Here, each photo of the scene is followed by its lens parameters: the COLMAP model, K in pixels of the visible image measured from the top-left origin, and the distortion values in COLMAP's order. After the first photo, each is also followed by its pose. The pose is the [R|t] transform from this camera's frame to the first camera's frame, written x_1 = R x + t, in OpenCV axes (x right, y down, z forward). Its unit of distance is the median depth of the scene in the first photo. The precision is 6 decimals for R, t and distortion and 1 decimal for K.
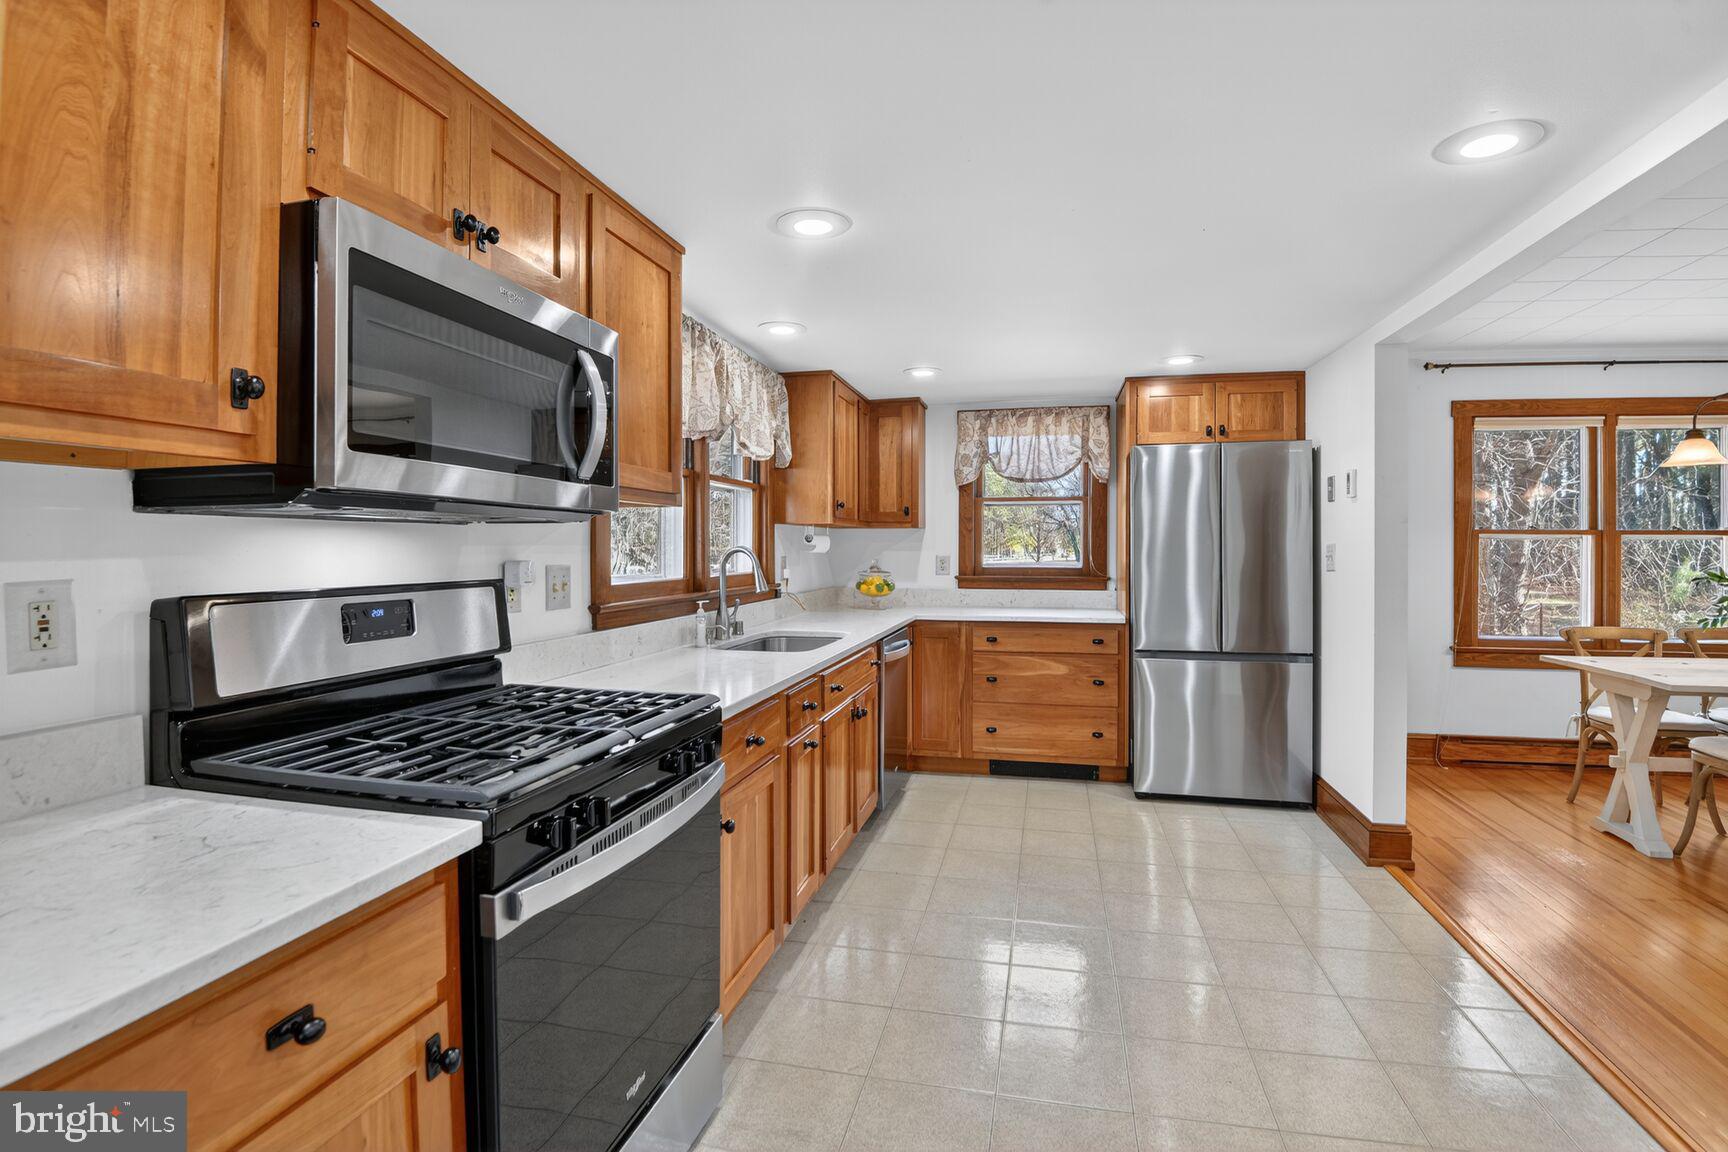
lens RADIAL K [[816.7, 0, 869.9], [0, 816.7, 542.6], [0, 0, 1]] dist [0.000207, -0.000031]
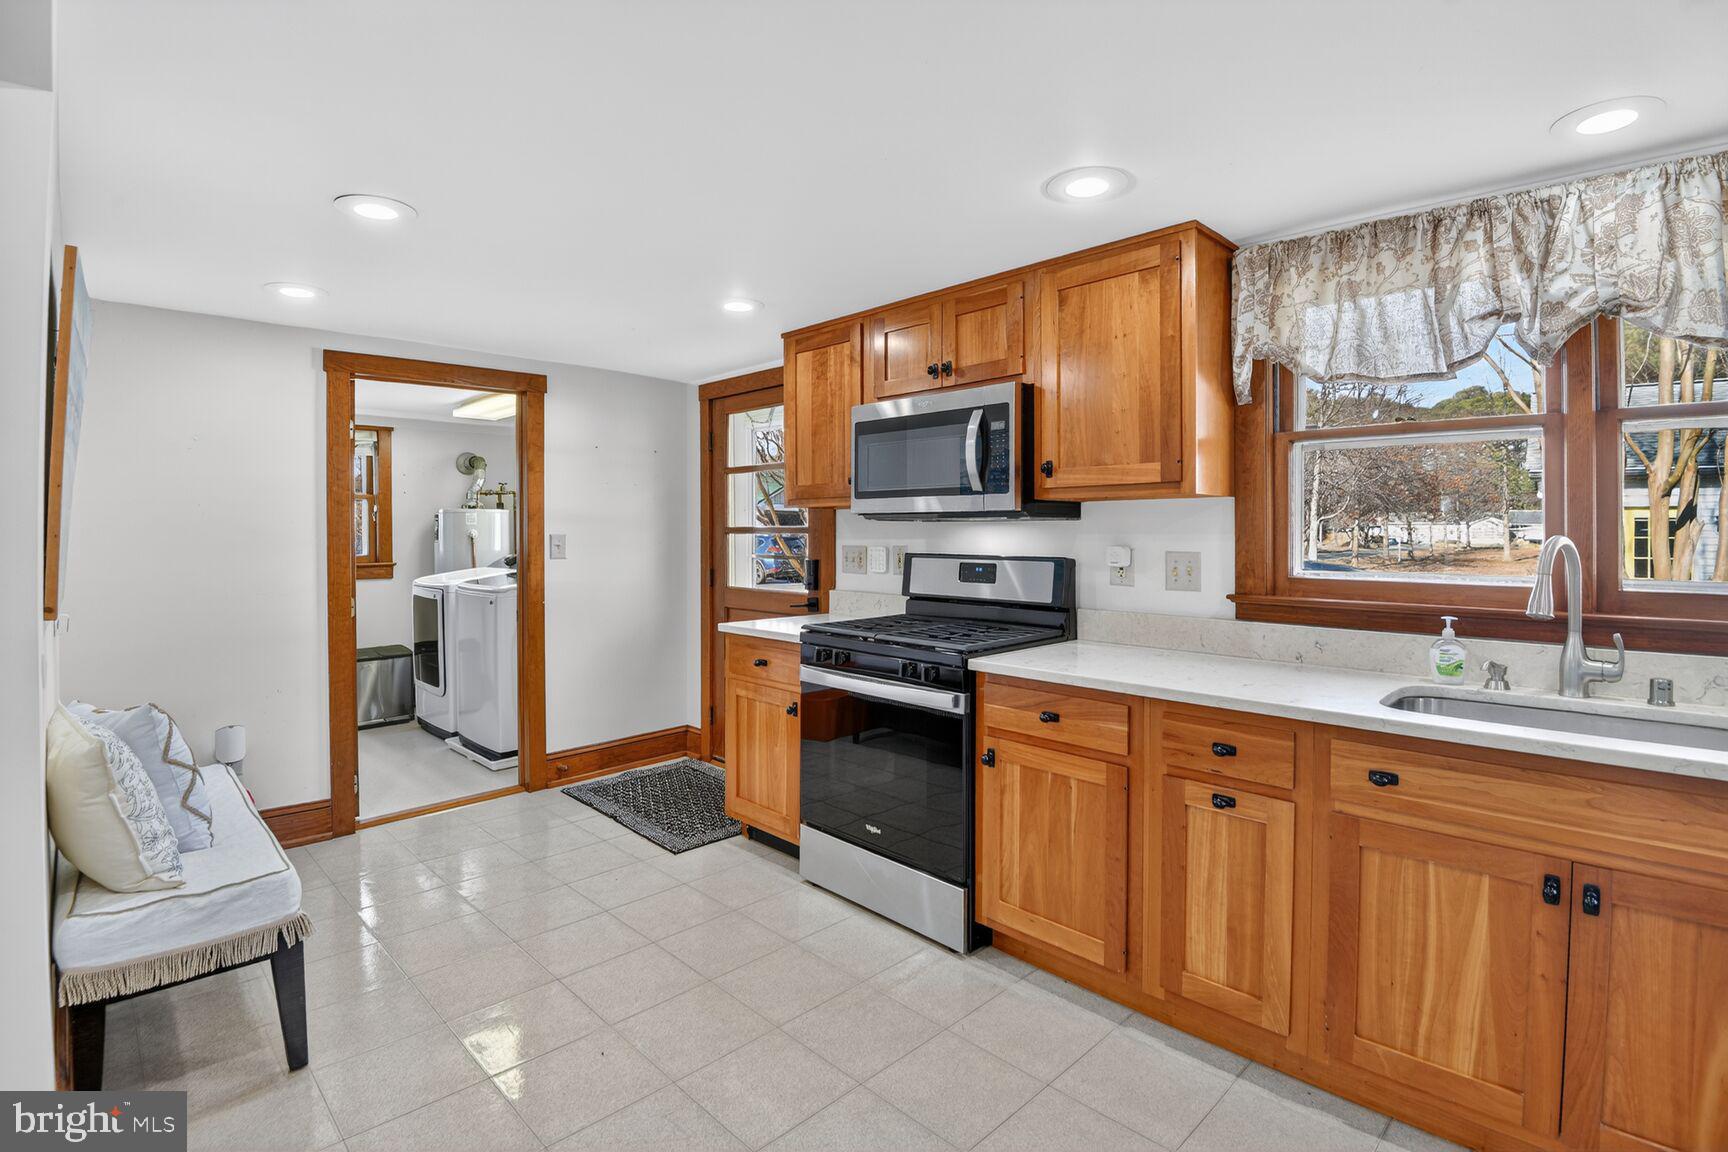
lens RADIAL K [[816.7, 0, 869.9], [0, 816.7, 542.6], [0, 0, 1]] dist [0.000207, -0.000031]
pose [[-0.555546, 0.025233, -0.831103, 0.767546], [0.017423, 0.999673, 0.018704, -0.012143], [0.831303, -0.004090, -0.555804, 1.241613]]
